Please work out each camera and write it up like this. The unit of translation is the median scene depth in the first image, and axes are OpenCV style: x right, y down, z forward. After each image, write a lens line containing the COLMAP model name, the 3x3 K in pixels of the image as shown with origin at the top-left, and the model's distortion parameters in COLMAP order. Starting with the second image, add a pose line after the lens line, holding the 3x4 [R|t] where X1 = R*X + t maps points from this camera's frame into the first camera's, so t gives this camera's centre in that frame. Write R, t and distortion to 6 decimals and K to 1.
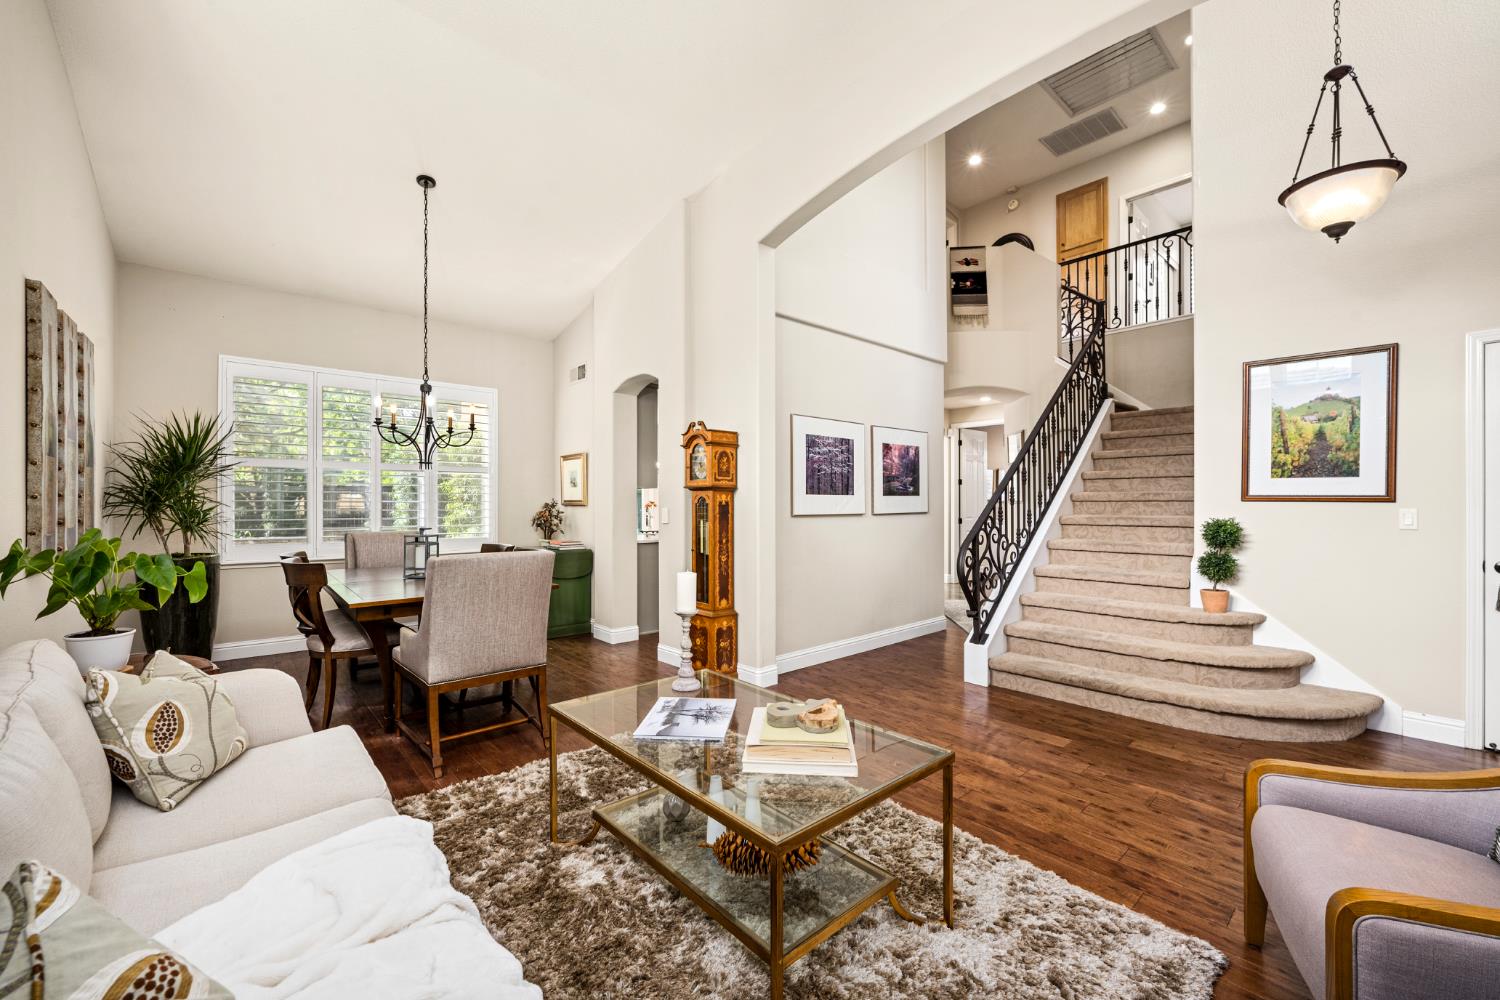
lens RADIAL K [[587.0, 0, 729.0], [0, 587.0, 502.7], [0, 0, 1]] dist [-0.000270, 0.000060]
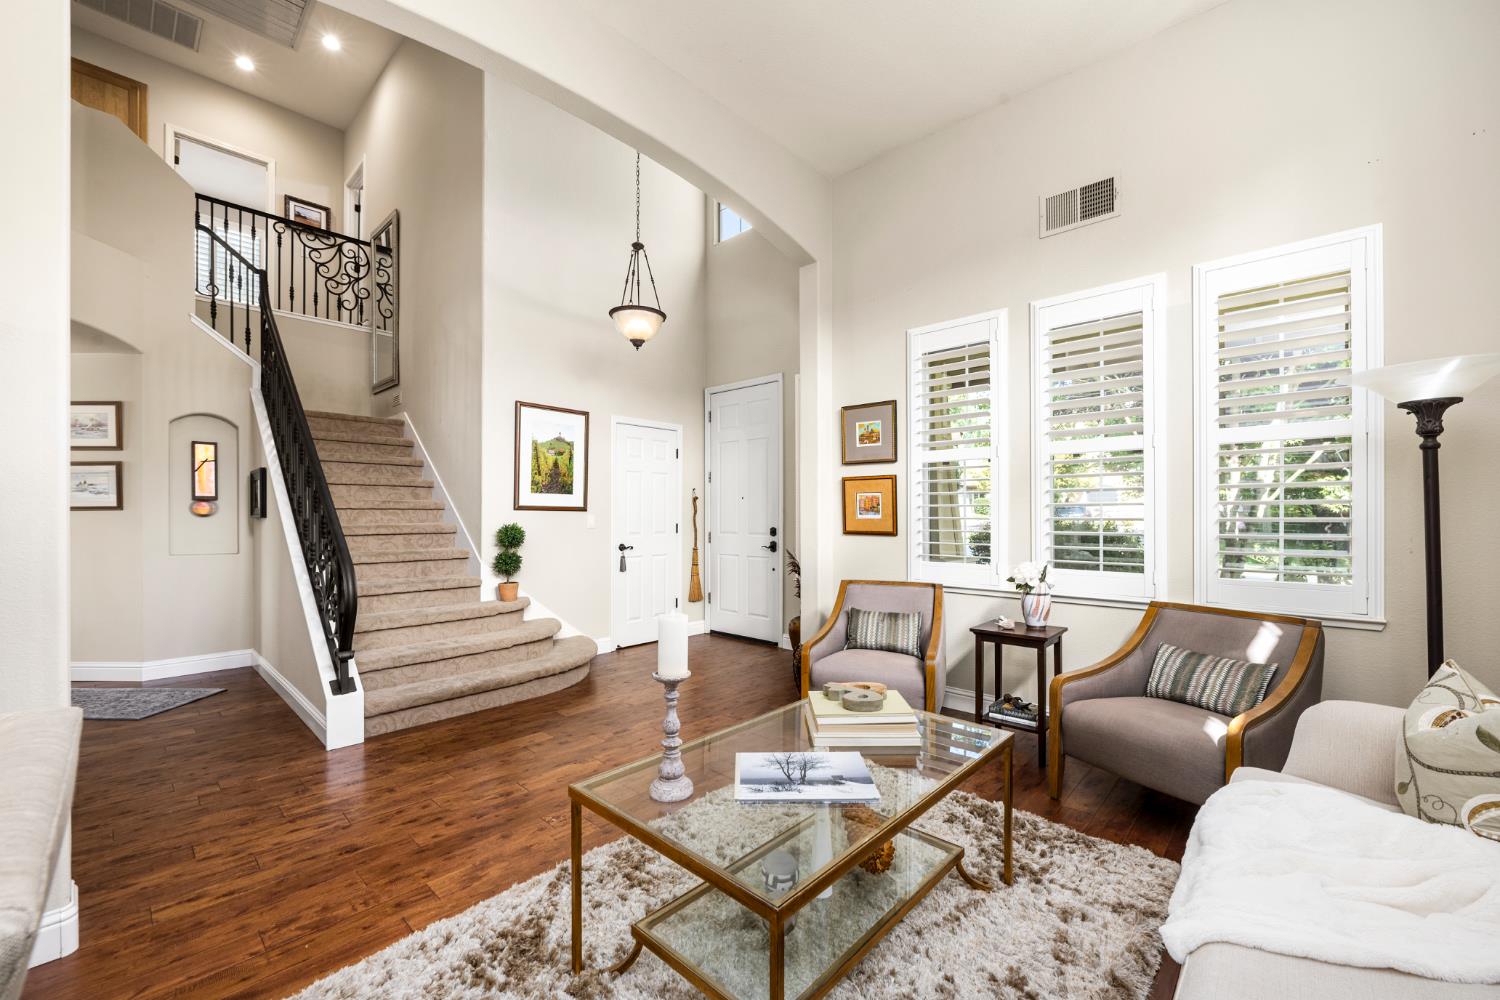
lens RADIAL K [[612.7, 0, 751.8], [0, 612.7, 514.3], [0, 0, 1]] dist [-0.007979, 0.000206]
pose [[-0.112486, -0.001906, 0.993651, -0.514969], [-0.003794, 0.999992, 0.001488, 0.002661], [-0.993646, -0.003602, -0.112492, 0.670689]]
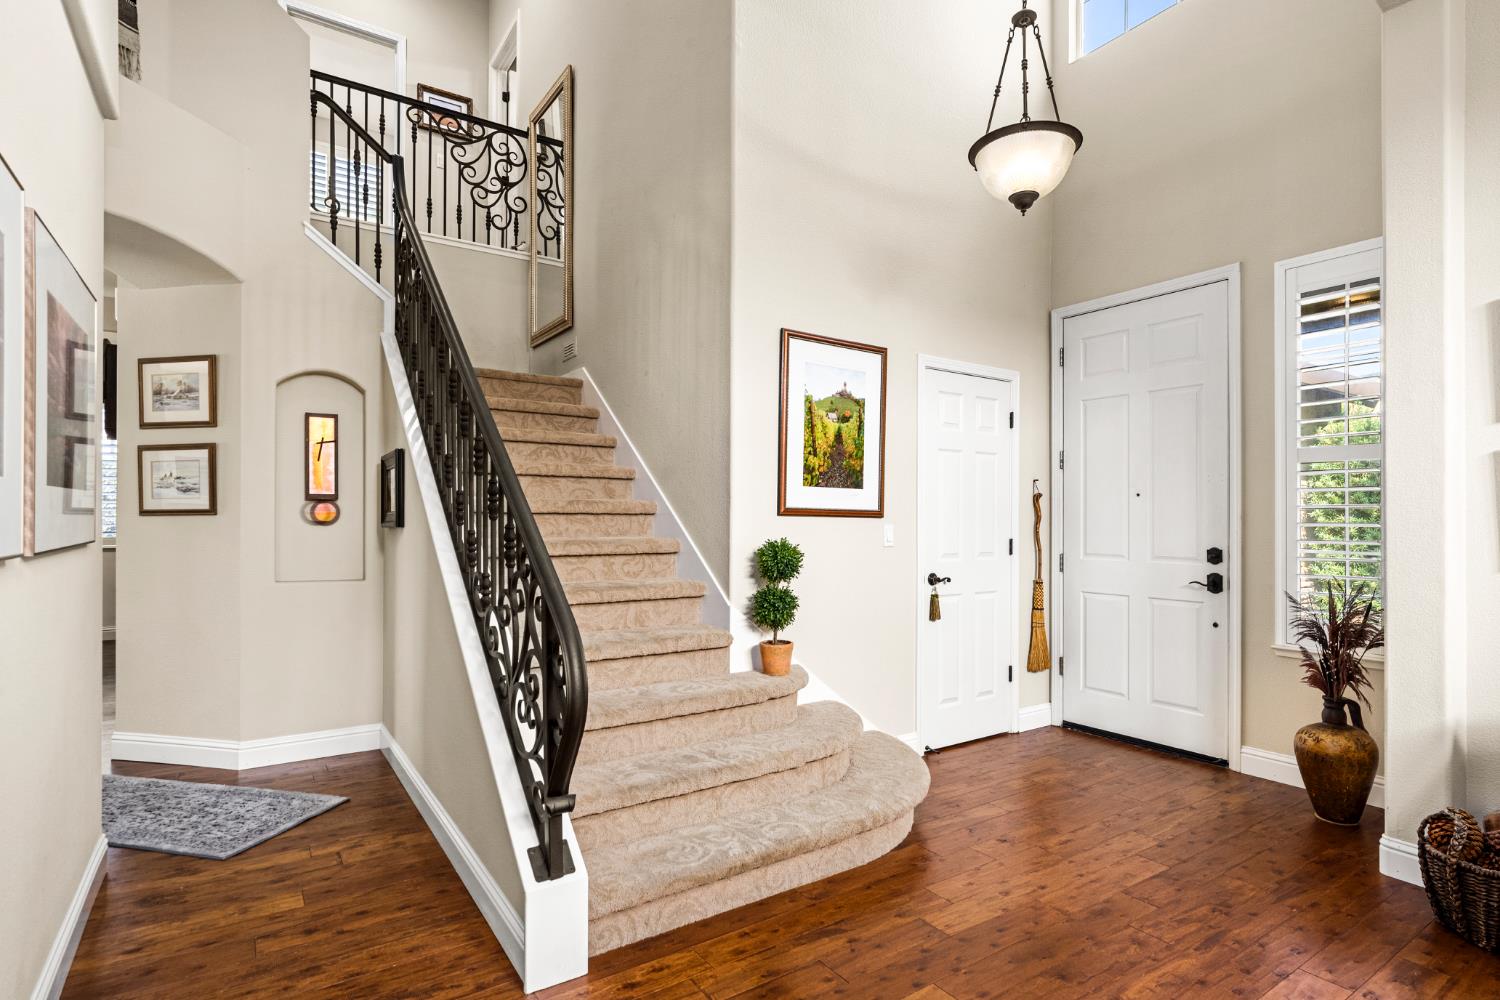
lens RADIAL K [[758.0, 0, 749.7], [0, 758.0, 516.3], [0, 0, 1]] dist [-0.000398, 0.000305]
pose [[0.106077, 0.003535, 0.994352, -0.078654], [-0.005845, 0.999979, -0.002931, 0.001341], [-0.994341, -0.005501, 0.106096, 0.979324]]
